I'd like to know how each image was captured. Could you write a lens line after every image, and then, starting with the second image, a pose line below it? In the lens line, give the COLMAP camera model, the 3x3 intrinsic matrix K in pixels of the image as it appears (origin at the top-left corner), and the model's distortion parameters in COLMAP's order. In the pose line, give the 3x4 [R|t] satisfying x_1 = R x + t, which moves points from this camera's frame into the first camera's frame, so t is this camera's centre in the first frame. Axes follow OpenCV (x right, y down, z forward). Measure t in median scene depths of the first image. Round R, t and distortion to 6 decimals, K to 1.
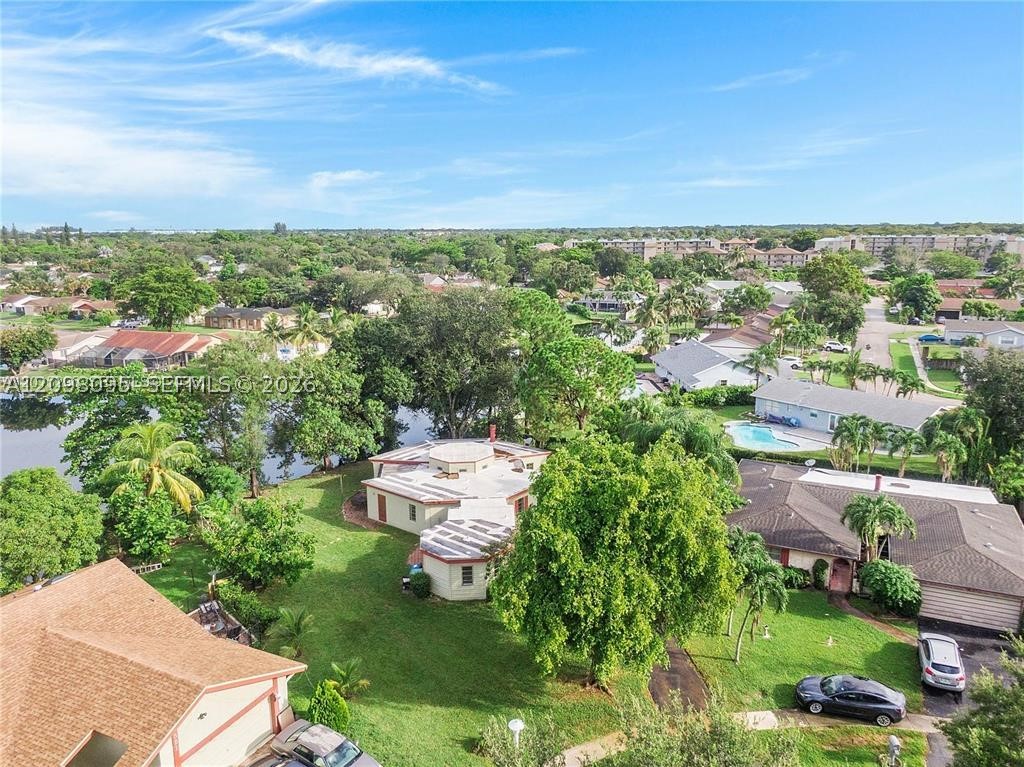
lens RADIAL K [[732.1, 0, 515.7], [0, 732.1, 380.4], [0, 0, 1]] dist [0.047797, -0.084692]
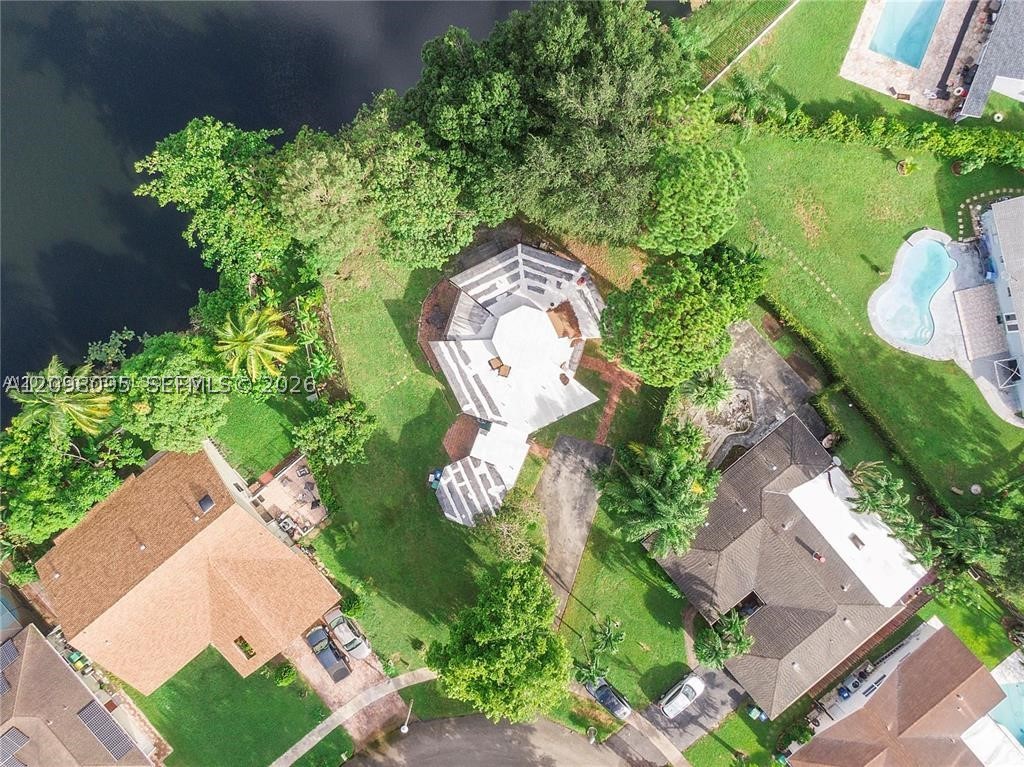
lens RADIAL K [[732.1, 0, 515.7], [0, 732.1, 380.4], [0, 0, 1]] dist [0.047797, -0.084692]
pose [[0.908935, 0.416683, 0.014592, -0.095316], [-0.092014, 0.166335, 0.981767, -1.151314], [0.406658, -0.893705, 0.189528, 0.937861]]
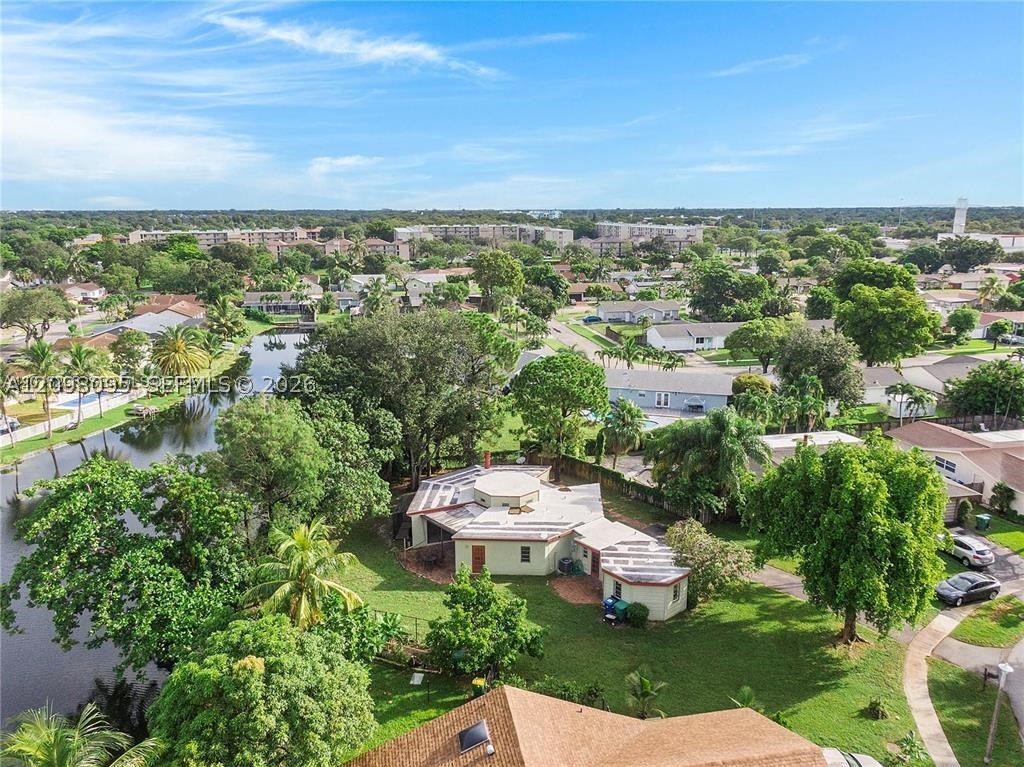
lens RADIAL K [[732.1, 0, 515.7], [0, 732.1, 380.4], [0, 0, 1]] dist [0.047797, -0.084692]
pose [[0.806803, -0.128310, 0.576720, -0.775574], [0.116369, 0.991523, 0.057801, -0.121191], [-0.579247, 0.020478, 0.814895, 0.236497]]
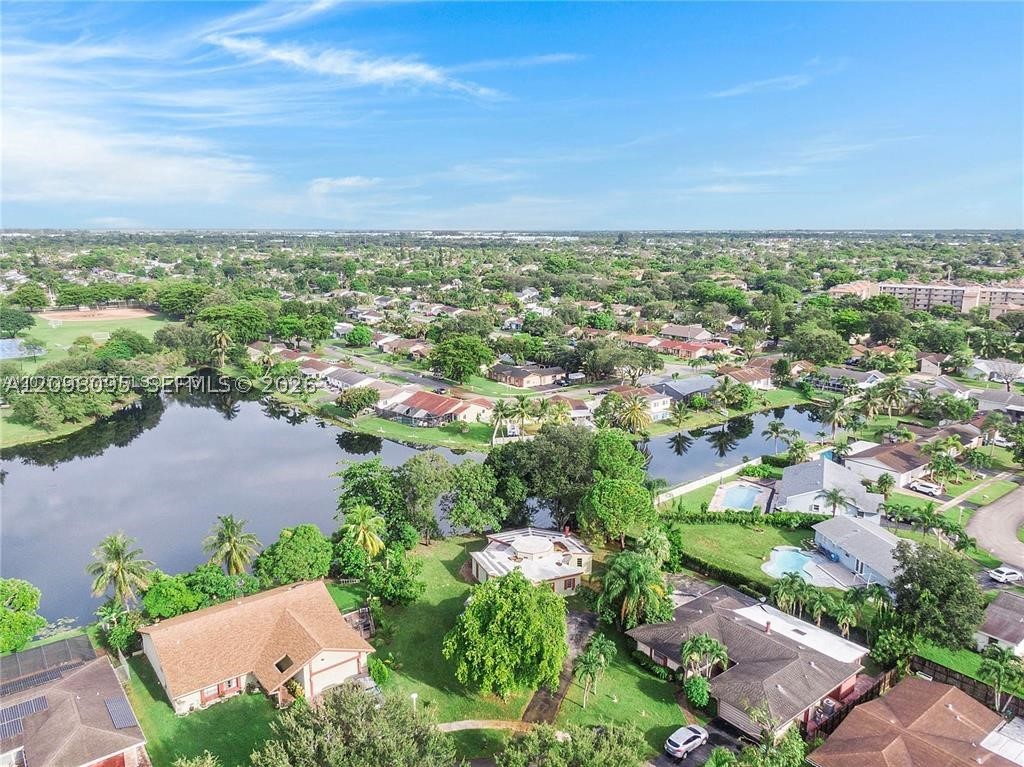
lens RADIAL K [[732.1, 0, 515.7], [0, 732.1, 380.4], [0, 0, 1]] dist [0.047797, -0.084692]
pose [[0.895570, 0.096610, -0.434305, 0.710814], [-0.096161, 0.995098, 0.023065, -0.375203], [0.434405, 0.021107, 0.900470, -0.611628]]
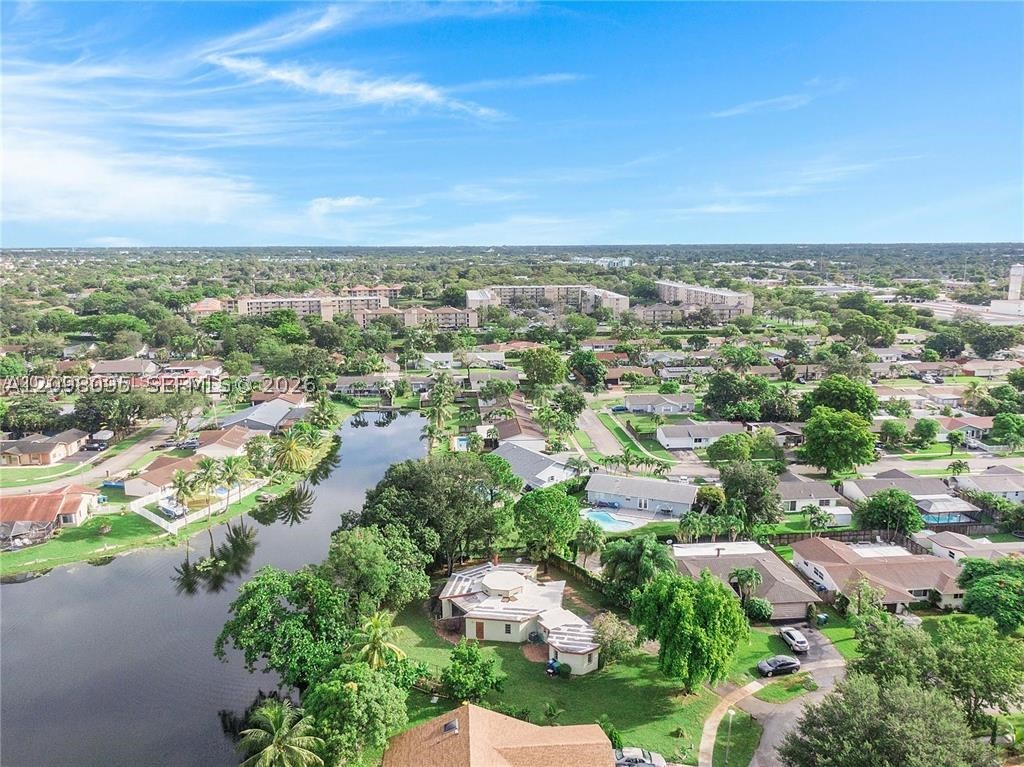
lens RADIAL K [[732.1, 0, 515.7], [0, 732.1, 380.4], [0, 0, 1]] dist [0.047797, -0.084692]
pose [[0.863562, -0.087294, 0.496629, -0.994470], [0.098970, 0.995086, 0.002815, -0.412022], [-0.494434, 0.046720, 0.867958, -0.487014]]
